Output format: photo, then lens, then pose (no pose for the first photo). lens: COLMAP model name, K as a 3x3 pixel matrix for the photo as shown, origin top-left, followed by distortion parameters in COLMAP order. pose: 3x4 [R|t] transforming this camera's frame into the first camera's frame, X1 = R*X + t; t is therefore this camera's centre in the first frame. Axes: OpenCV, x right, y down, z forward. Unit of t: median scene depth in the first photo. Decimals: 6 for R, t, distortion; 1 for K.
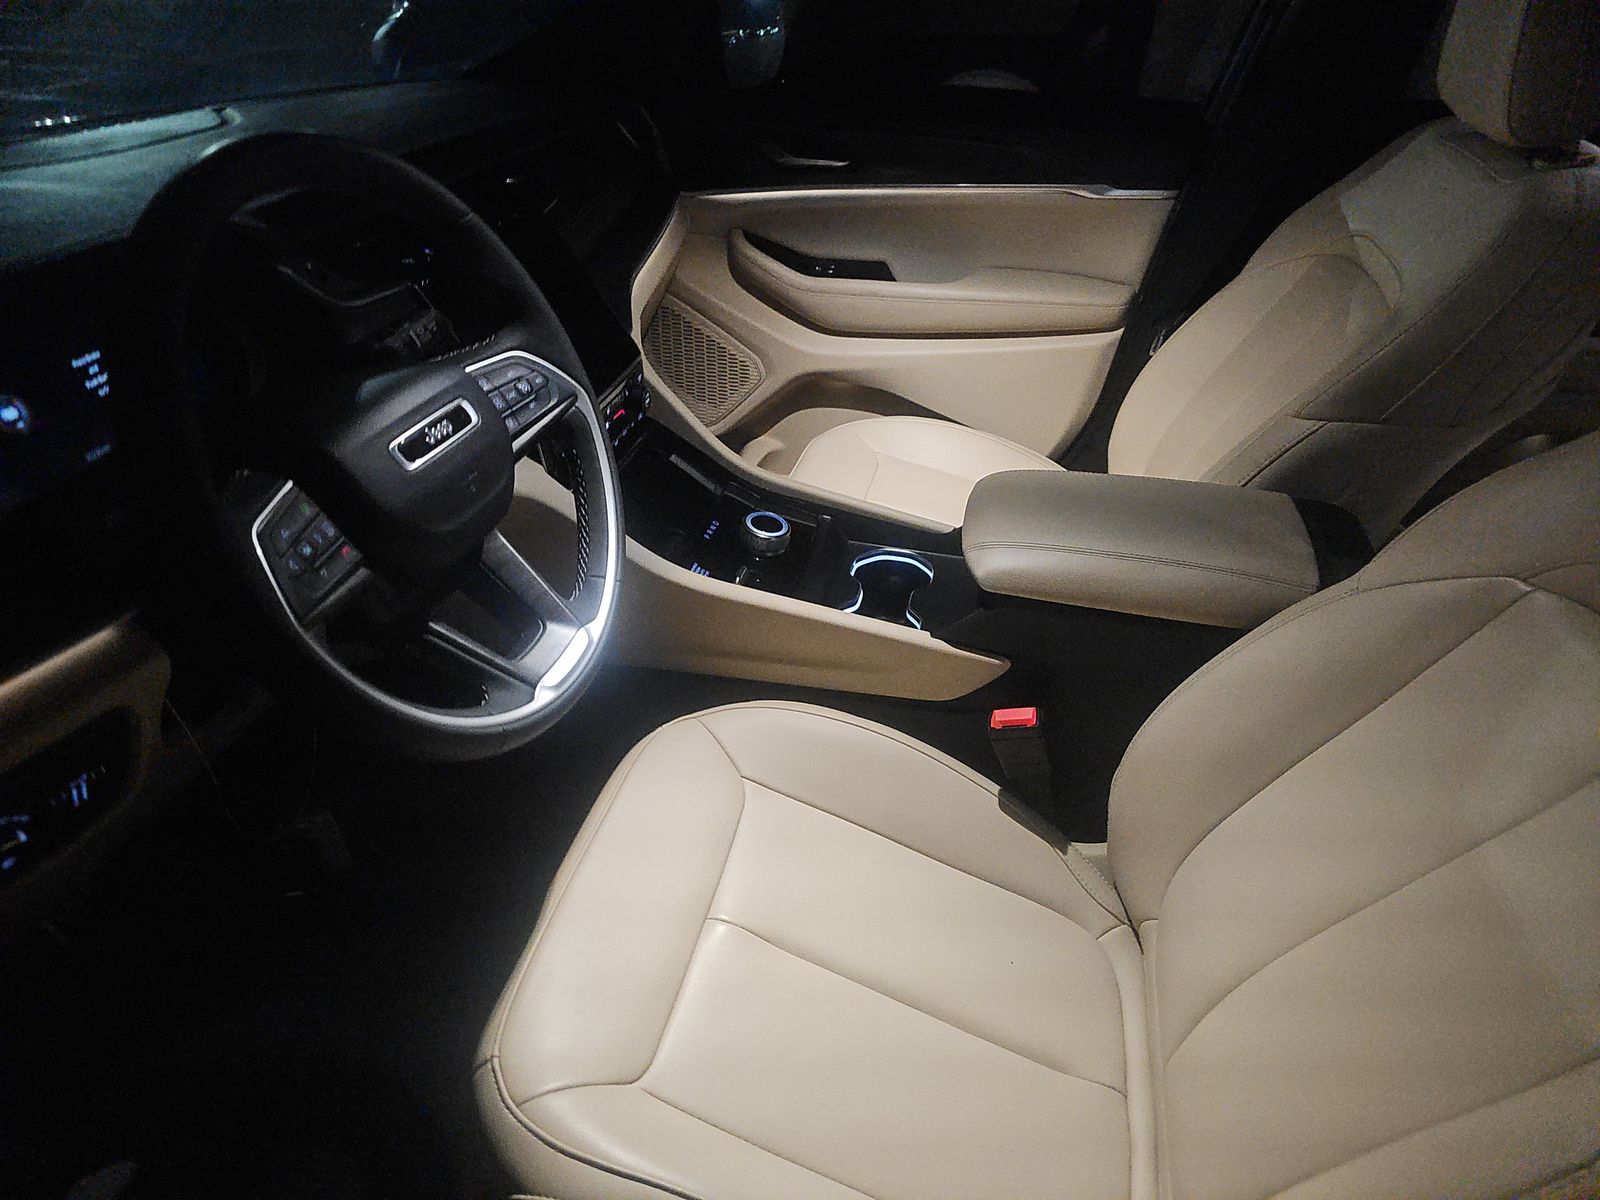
lens RADIAL K [[1067.7, 0, 800.0], [0, 1067.7, 605.8], [0, 0, 1]] dist [0.009837, -0.002644]
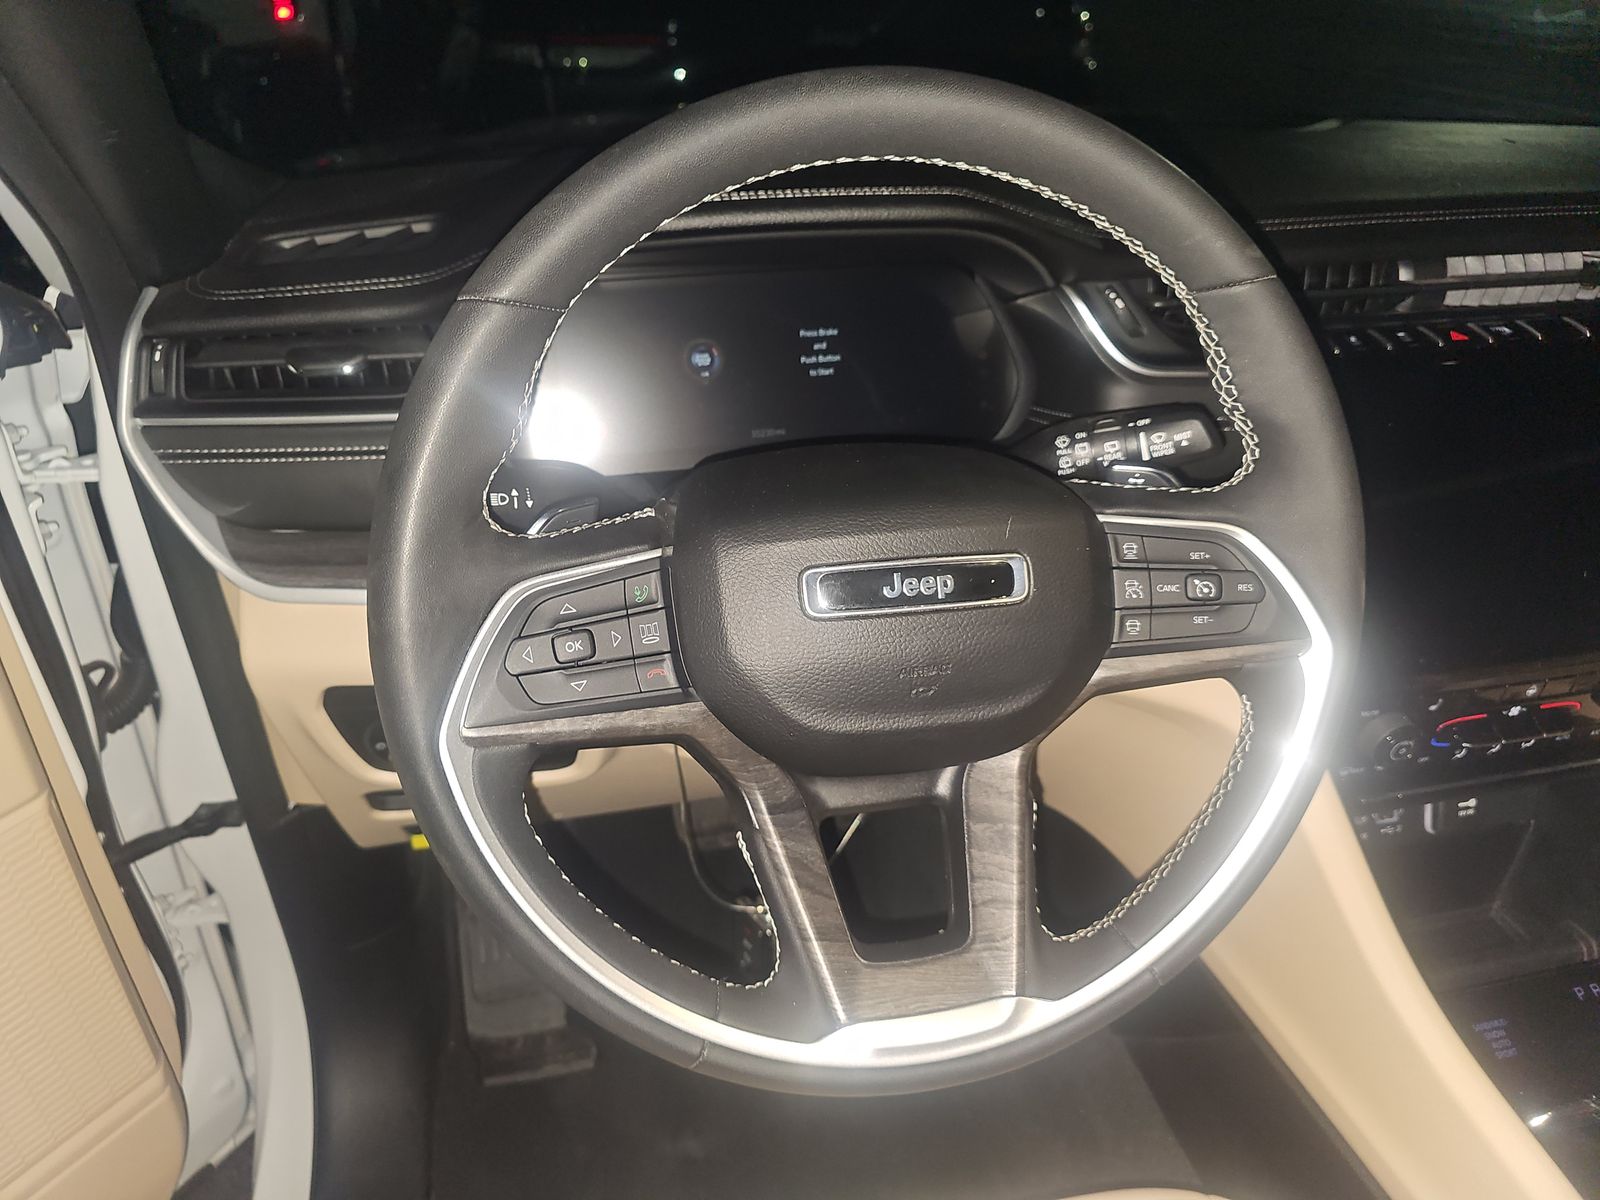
lens RADIAL K [[1067.7, 0, 795.3], [0, 1067.7, 595.1], [0, 0, 1]] dist [0.009837, -0.002644]
pose [[0.449772, 0.454202, -0.769029, 0.081291], [-0.492482, 0.844432, 0.210704, -0.222066], [0.745095, 0.283965, 0.603488, 0.524322]]
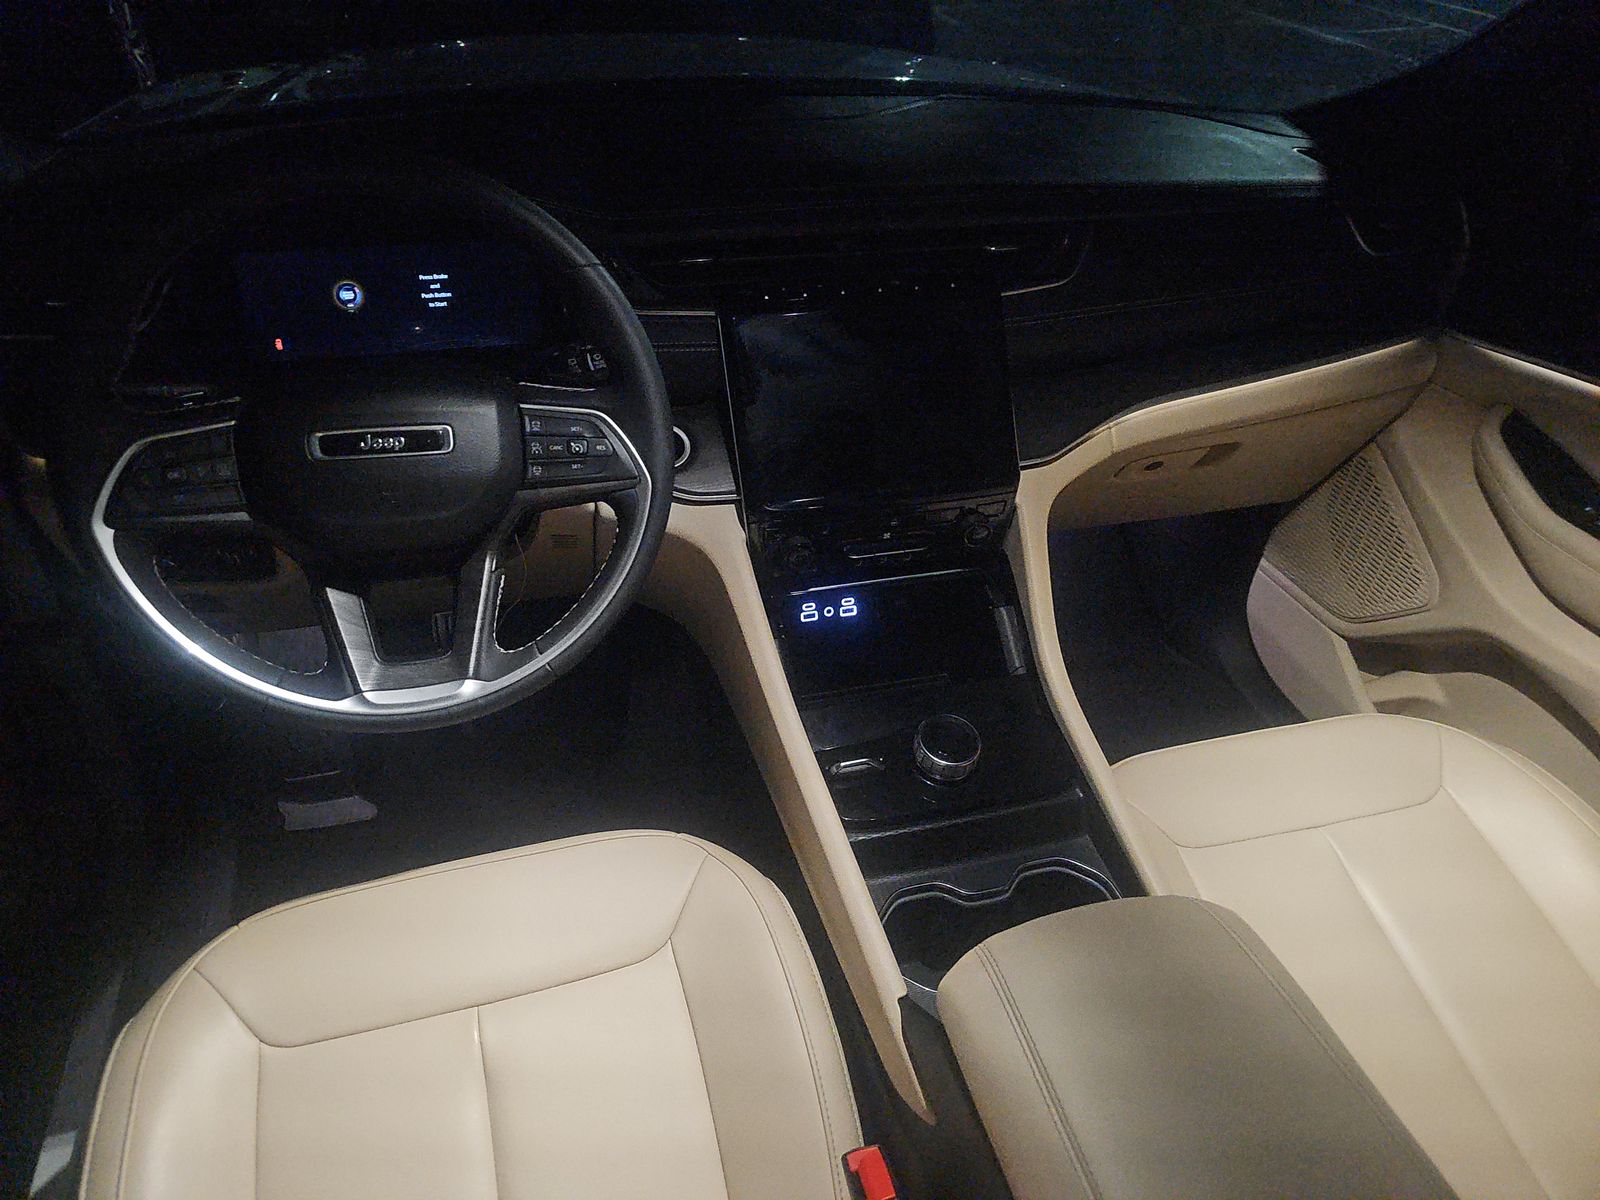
lens RADIAL K [[1067.7, 0, 805.0], [0, 1067.7, 596.1], [0, 0, 1]] dist [0.009837, -0.002644]
pose [[0.493282, 0.524896, -0.693655, 0.603357], [-0.506802, 0.821523, 0.261250, -0.466436], [0.706982, 0.222676, 0.671261, 0.548957]]
